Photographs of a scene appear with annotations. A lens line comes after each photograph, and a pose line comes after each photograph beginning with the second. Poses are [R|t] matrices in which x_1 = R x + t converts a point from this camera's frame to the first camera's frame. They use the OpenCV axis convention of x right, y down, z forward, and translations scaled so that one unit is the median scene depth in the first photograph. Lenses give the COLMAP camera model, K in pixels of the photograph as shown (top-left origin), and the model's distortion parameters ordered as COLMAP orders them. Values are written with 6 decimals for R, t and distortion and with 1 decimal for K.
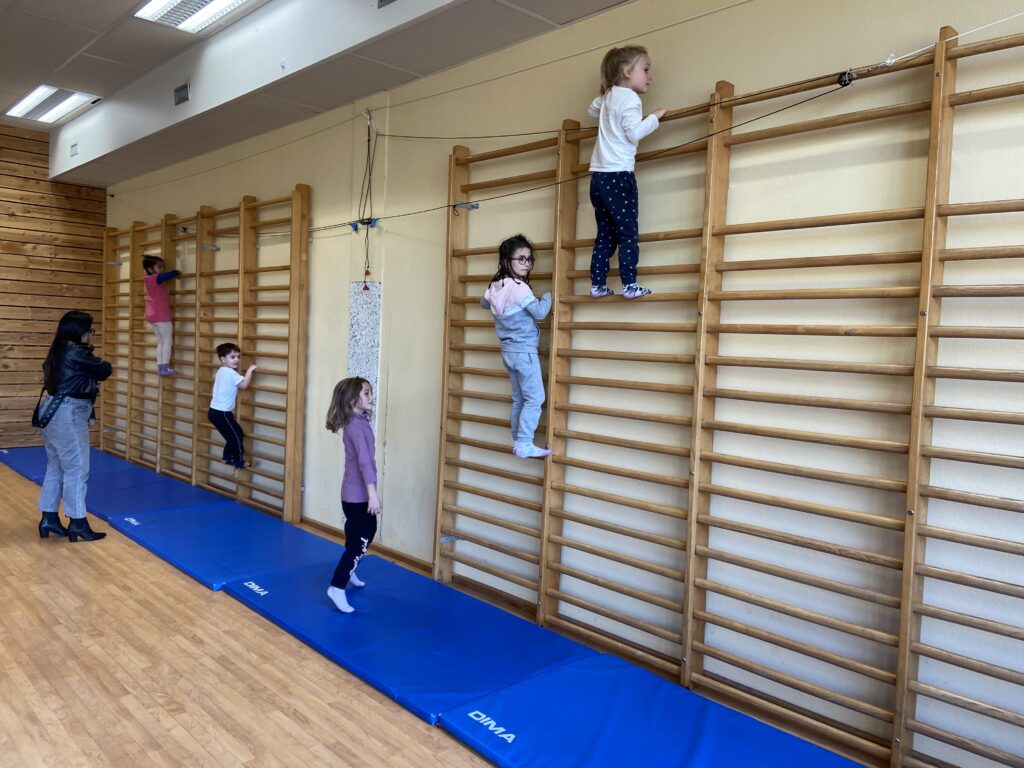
lens RADIAL K [[778.7, 0, 512.0], [0, 778.7, 384.0], [0, 0, 1]] dist [0.081476, 0.004771]
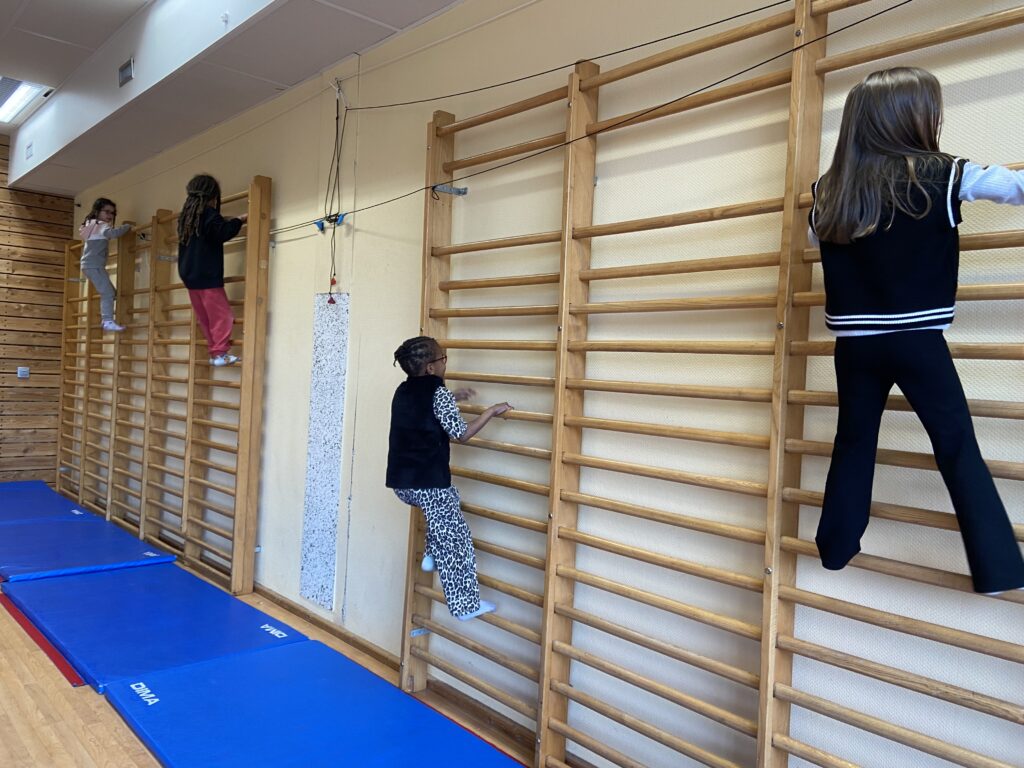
lens RADIAL K [[790.7, 0, 512.0], [0, 790.7, 384.0], [0, 0, 1]] dist [0.118475, -0.119606]
pose [[0.999532, 0.007898, -0.029561, 0.022077], [-0.009046, 0.999203, -0.038881, -0.008447], [0.029230, 0.039131, 0.998806, 0.198819]]
